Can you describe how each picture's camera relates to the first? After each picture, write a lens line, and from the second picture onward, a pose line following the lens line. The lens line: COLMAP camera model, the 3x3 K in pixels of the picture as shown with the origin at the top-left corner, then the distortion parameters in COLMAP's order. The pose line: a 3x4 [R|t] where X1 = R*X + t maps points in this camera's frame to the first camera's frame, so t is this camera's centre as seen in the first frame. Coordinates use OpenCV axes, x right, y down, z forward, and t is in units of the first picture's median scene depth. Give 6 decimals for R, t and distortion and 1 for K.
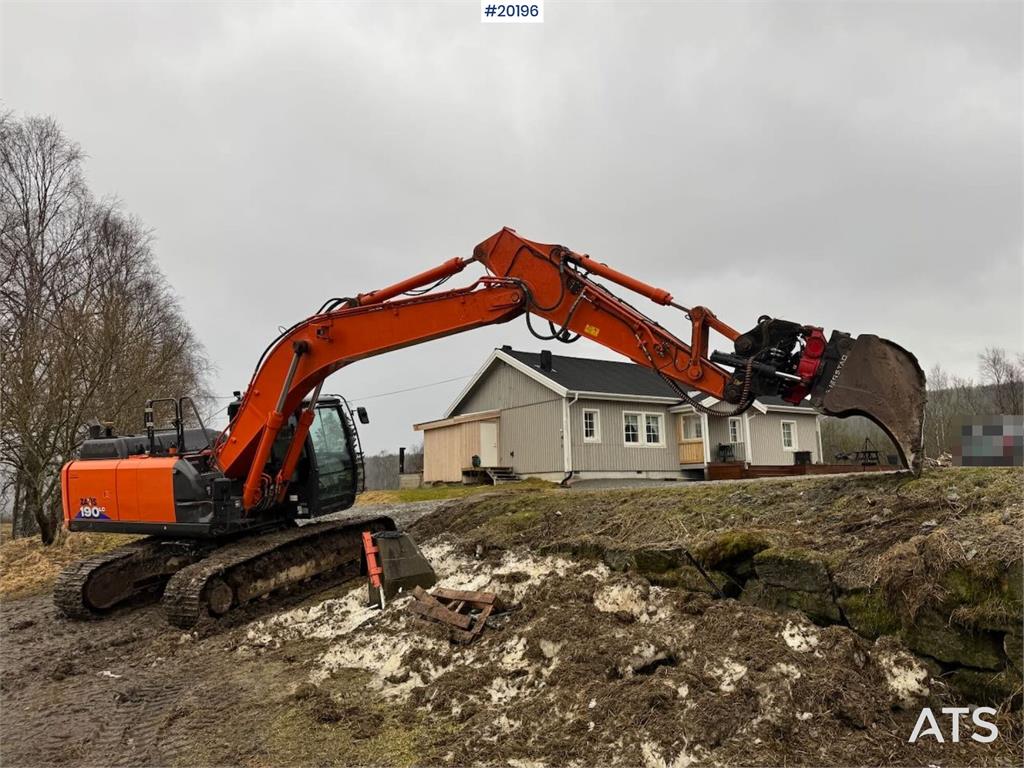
lens RADIAL K [[718.0, 0, 512.0], [0, 718.0, 384.0], [0, 0, 1]] dist [0.102364, -0.150548]
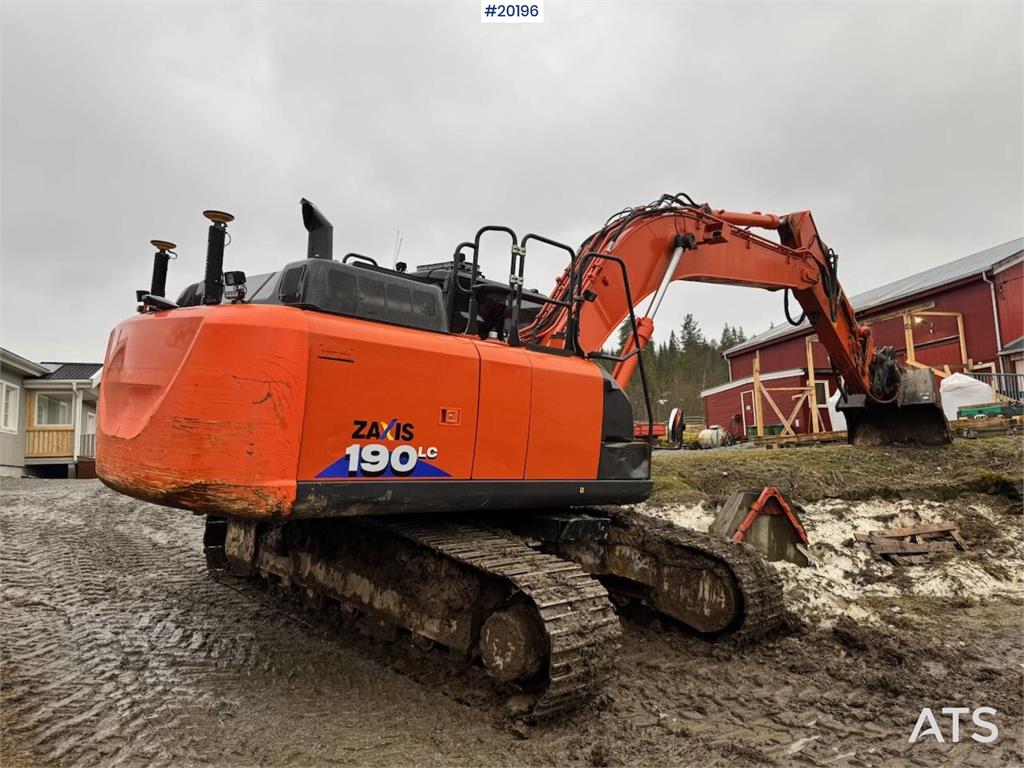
lens RADIAL K [[713.8, 0, 515.4], [0, 713.8, 380.4], [0, 0, 1]] dist [0.107262, -0.146048]
pose [[0.291190, 0.142981, 0.945920, -0.950438], [-0.110894, 0.987147, -0.115076, 0.178689], [-0.950216, -0.071388, 0.303304, 0.869841]]
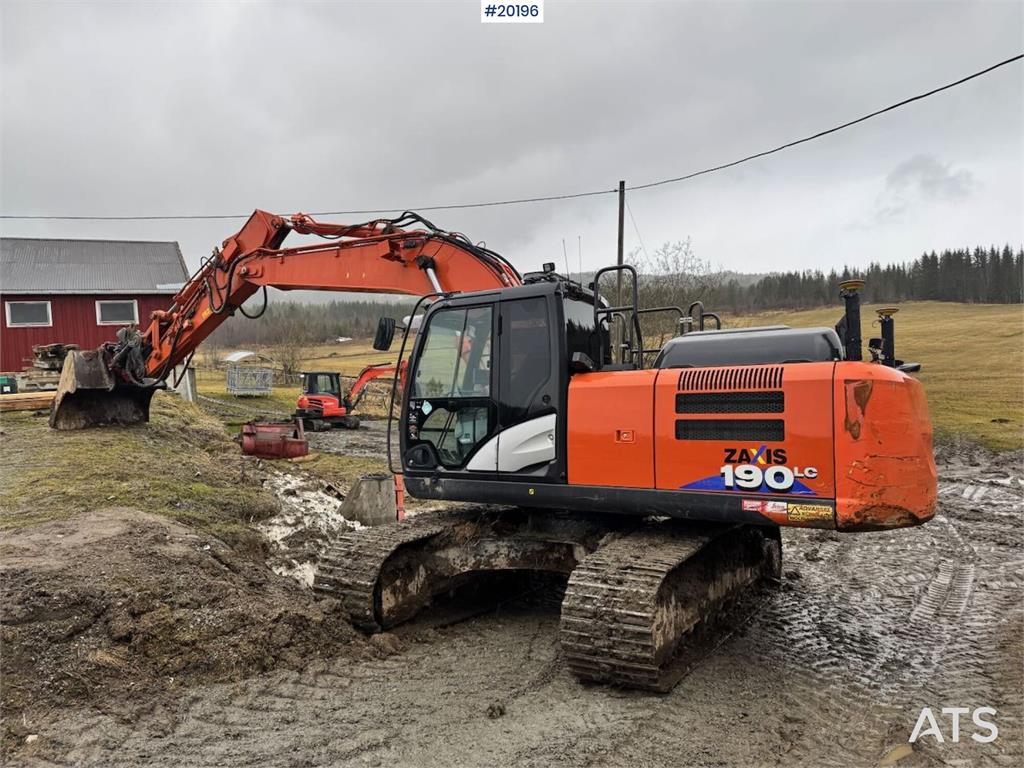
lens RADIAL K [[713.8, 0, 515.4], [0, 713.8, 380.4], [0, 0, 1]] dist [0.107262, -0.146048]
pose [[-0.995867, 0.060107, 0.068087, -0.383971], [0.053783, 0.994380, -0.091195, 0.150929], [-0.073186, -0.087156, -0.993503, 1.724609]]
